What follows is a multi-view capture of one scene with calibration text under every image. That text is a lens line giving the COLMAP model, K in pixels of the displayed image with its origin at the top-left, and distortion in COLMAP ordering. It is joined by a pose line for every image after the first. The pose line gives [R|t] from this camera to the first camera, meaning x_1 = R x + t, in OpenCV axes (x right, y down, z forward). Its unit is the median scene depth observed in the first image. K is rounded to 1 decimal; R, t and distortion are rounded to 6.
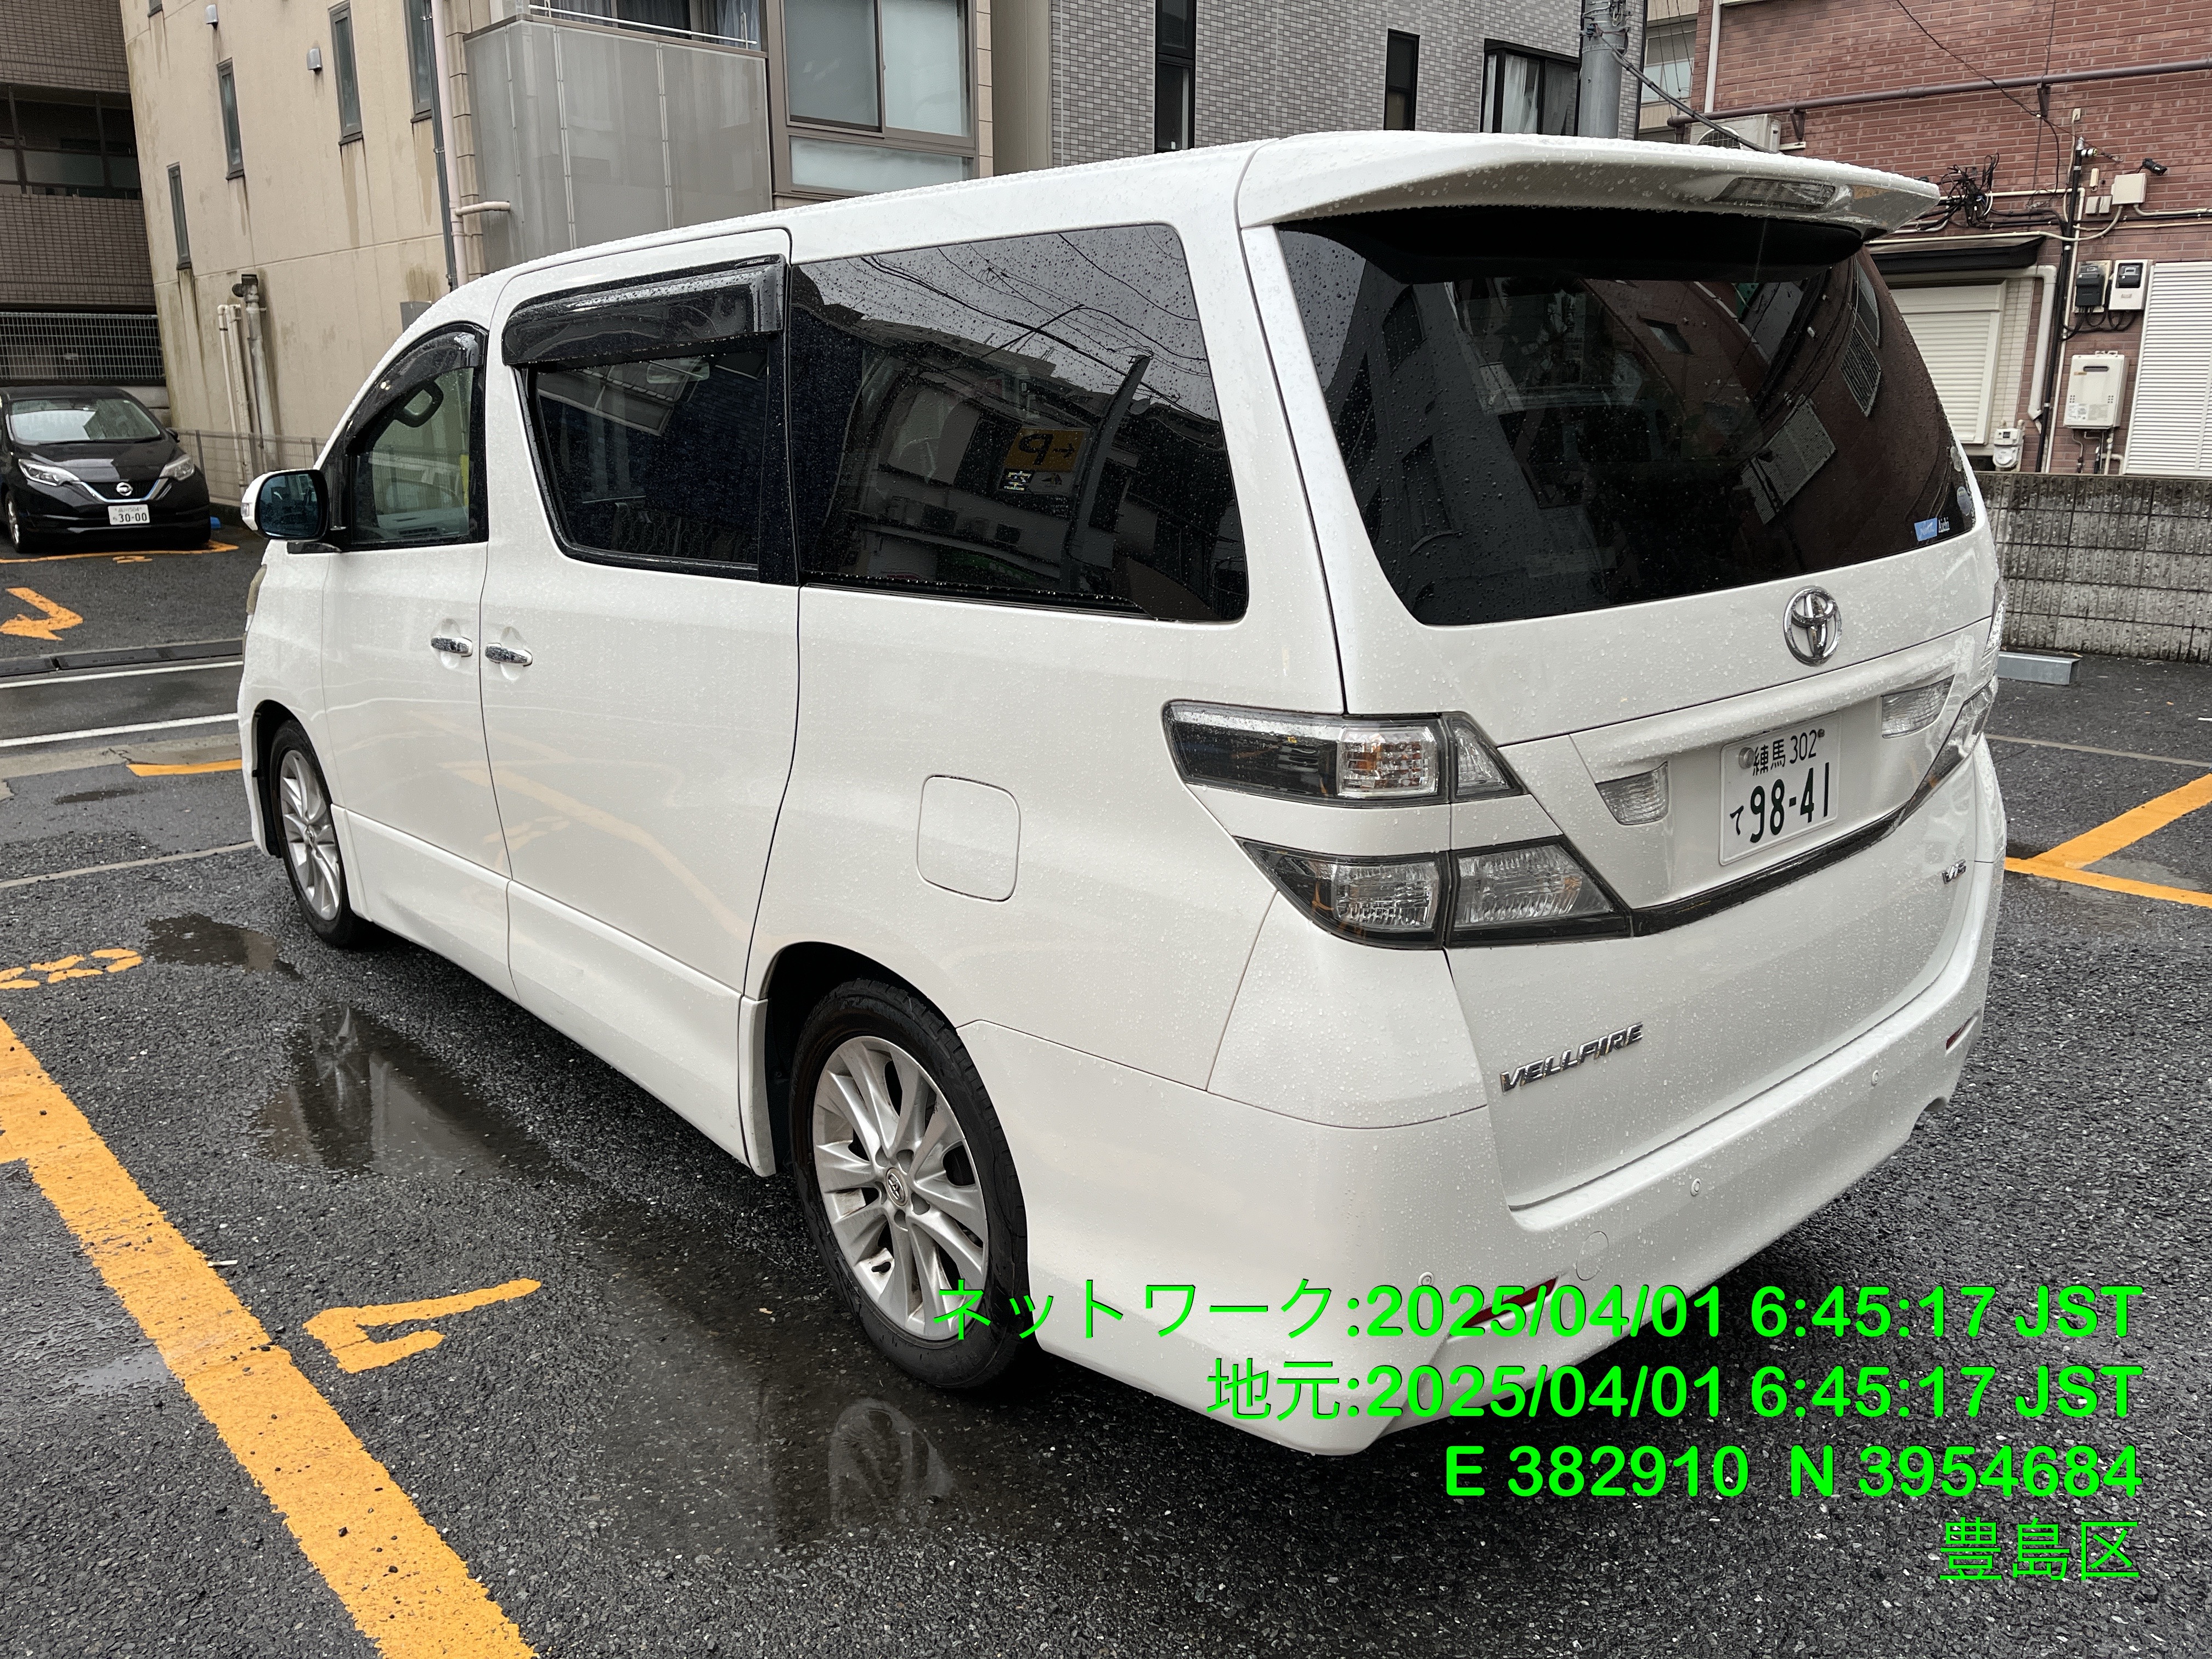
lens RADIAL K [[1675.3, 0, 1121.5], [0, 1675.3, 828.6], [0, 0, 1]] dist [0.066322, -0.084724]
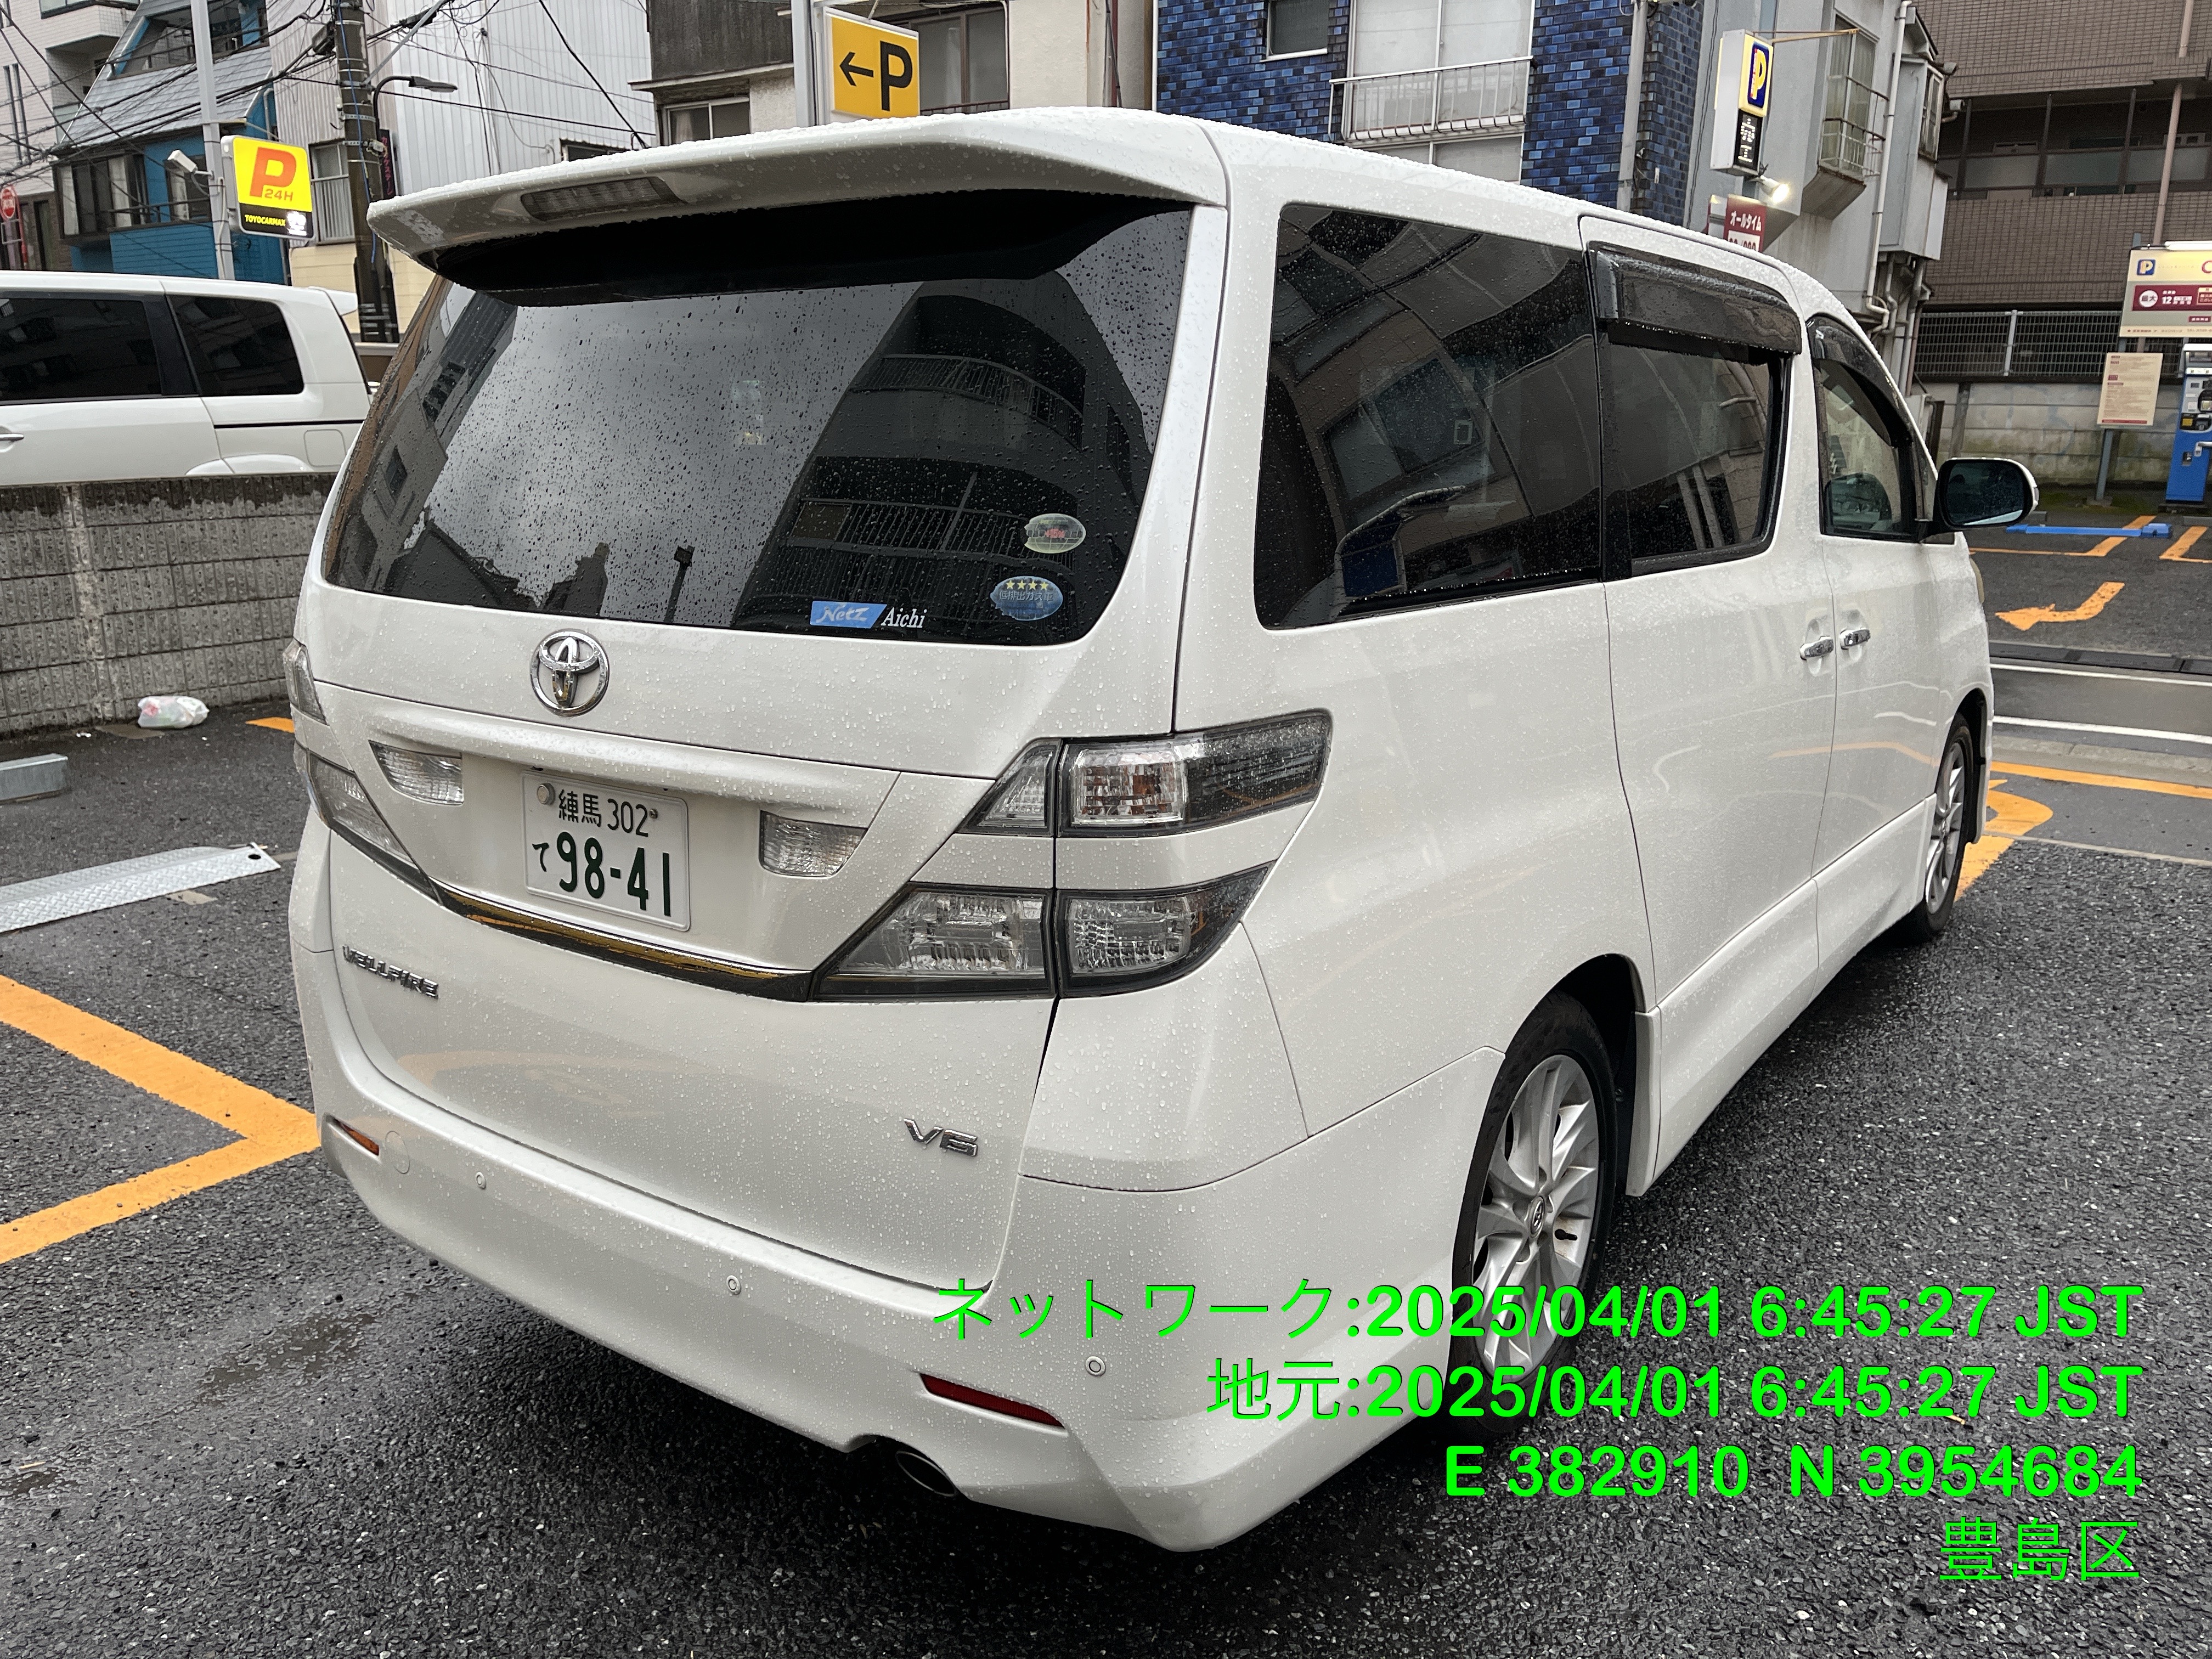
lens RADIAL K [[1675.3, 0, 1102.6], [0, 1675.3, 821.7], [0, 0, 1]] dist [0.066322, -0.084724]
pose [[0.211376, 0.246630, -0.945777, 0.259894], [-0.248732, 0.949357, 0.191973, -0.055873], [0.945226, 0.194667, 0.262016, 0.202617]]
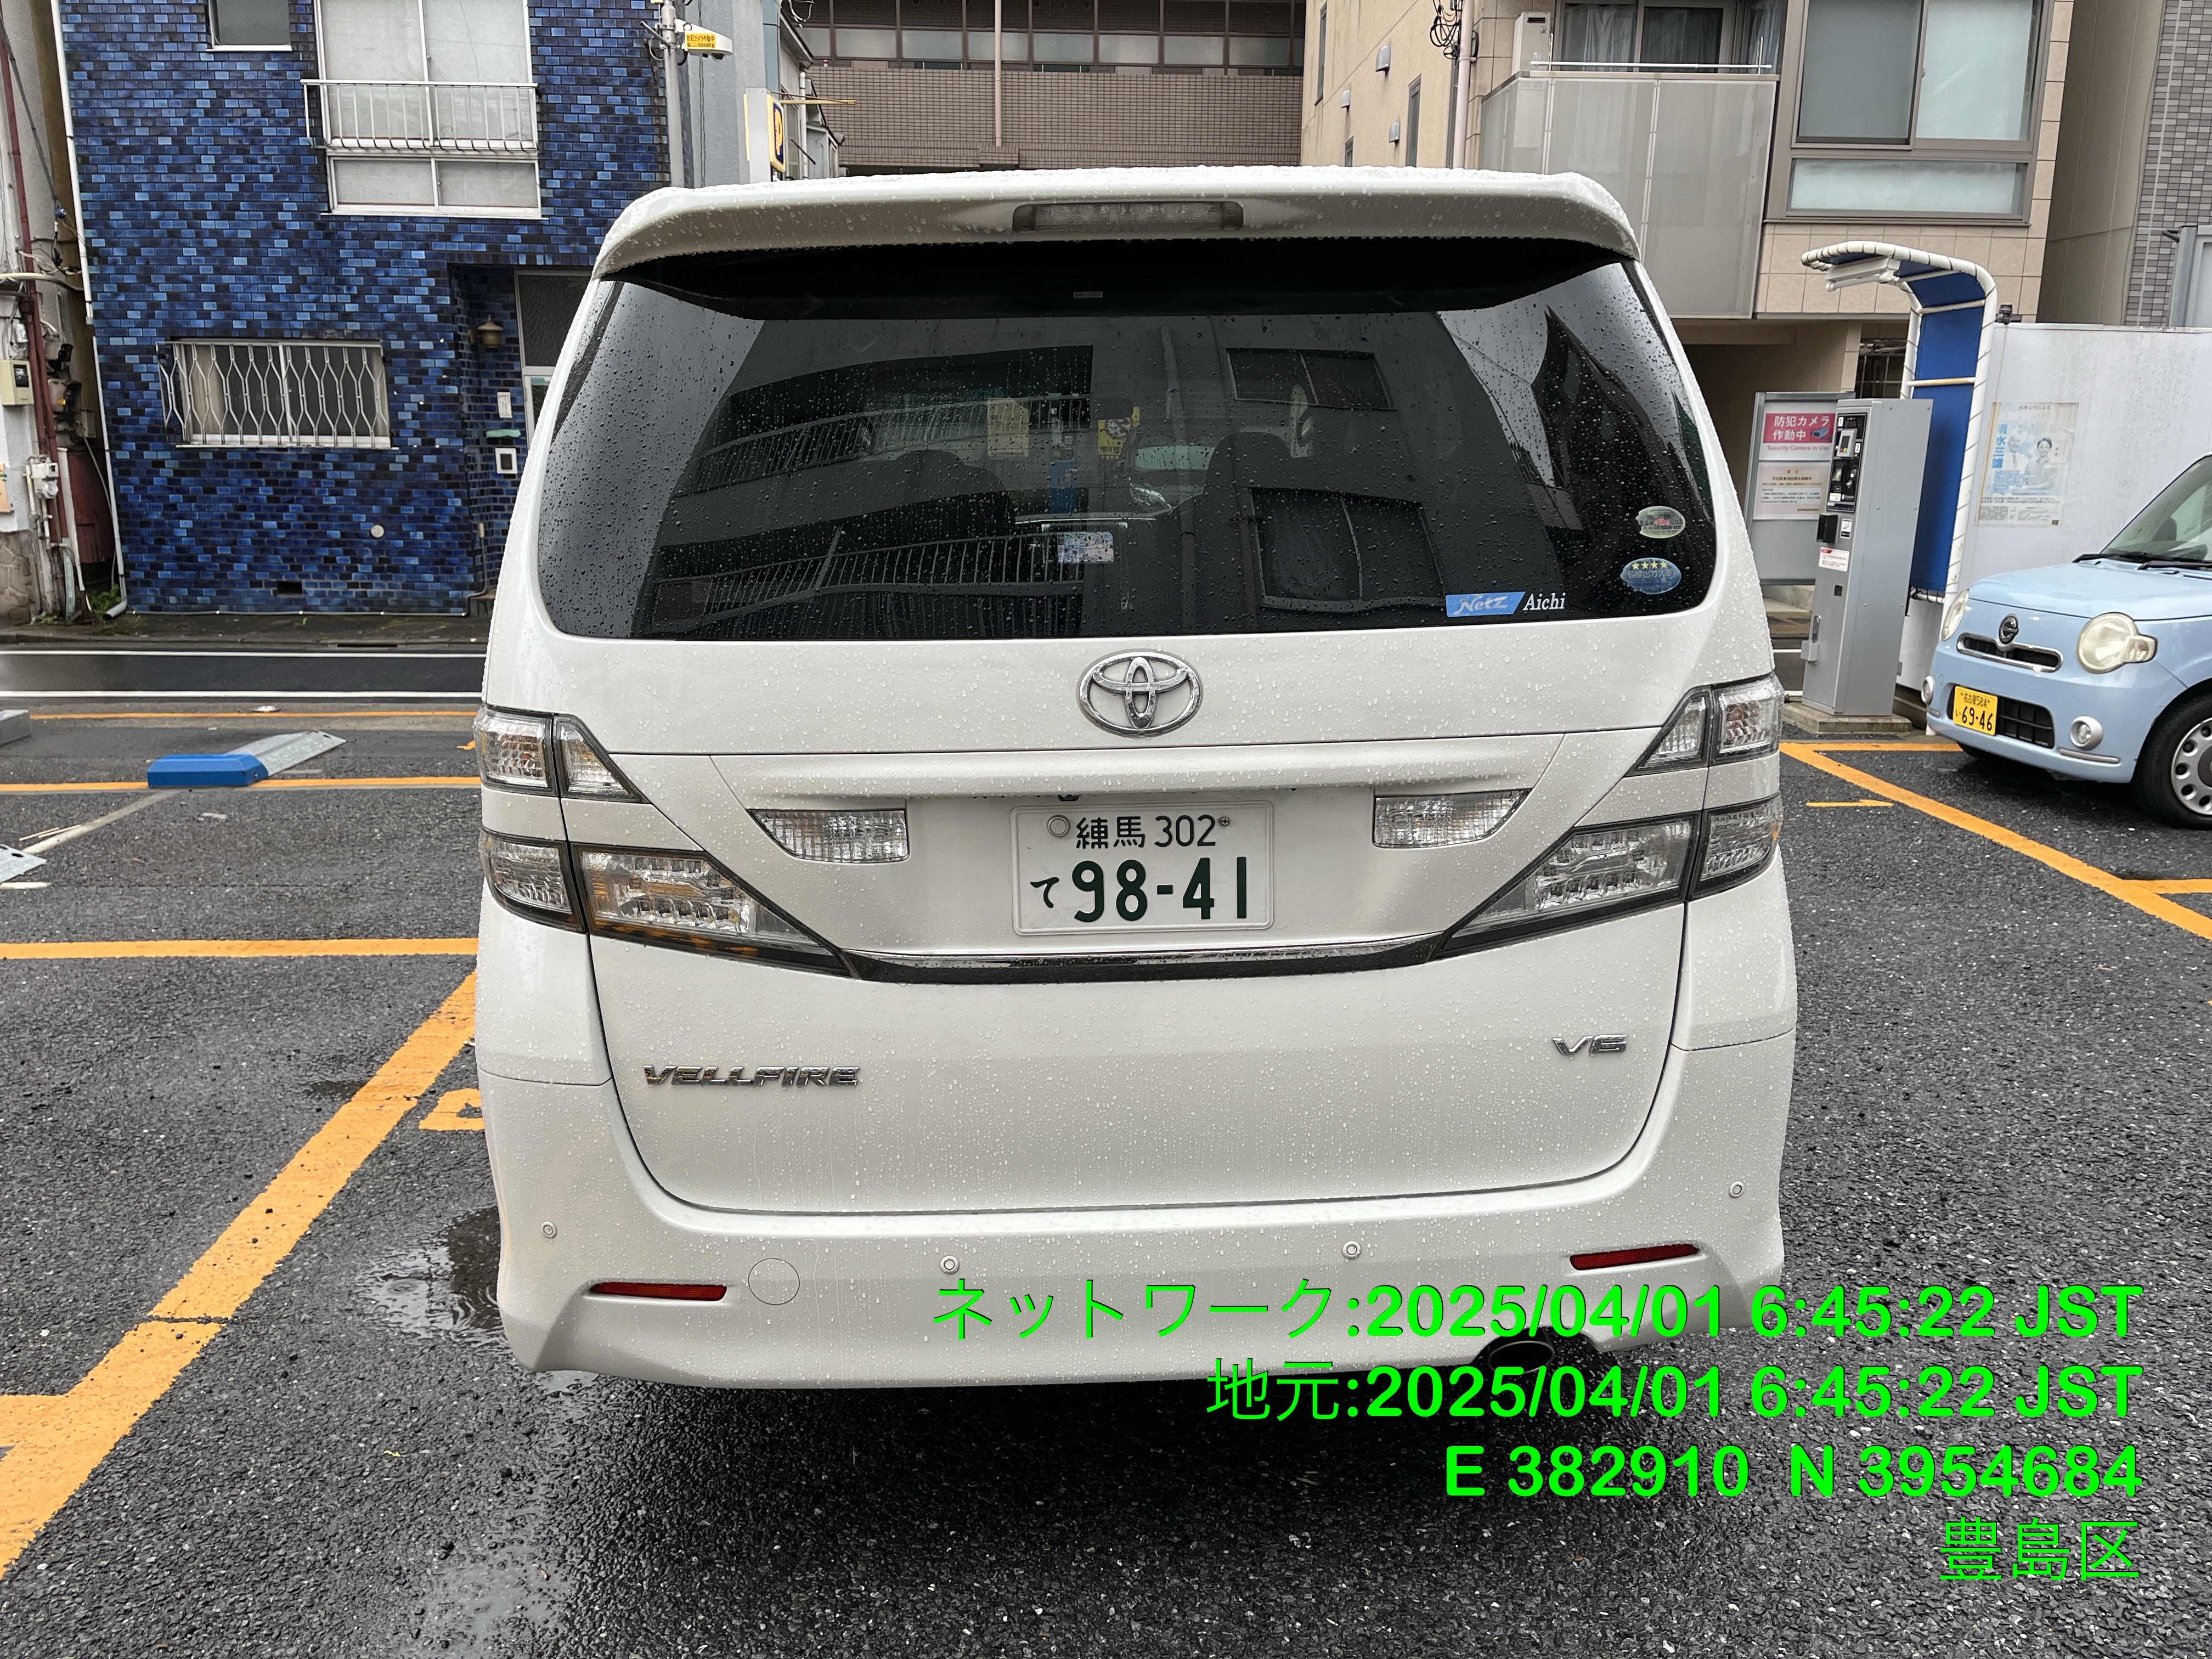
lens RADIAL K [[1675.3, 0, 1122.2], [0, 1675.3, 825.8], [0, 0, 1]] dist [0.066322, -0.084724]
pose [[0.771478, 0.153108, -0.617560, 0.185910], [-0.166531, 0.985369, 0.036261, -0.015616], [0.614076, 0.074868, 0.785688, 0.057891]]
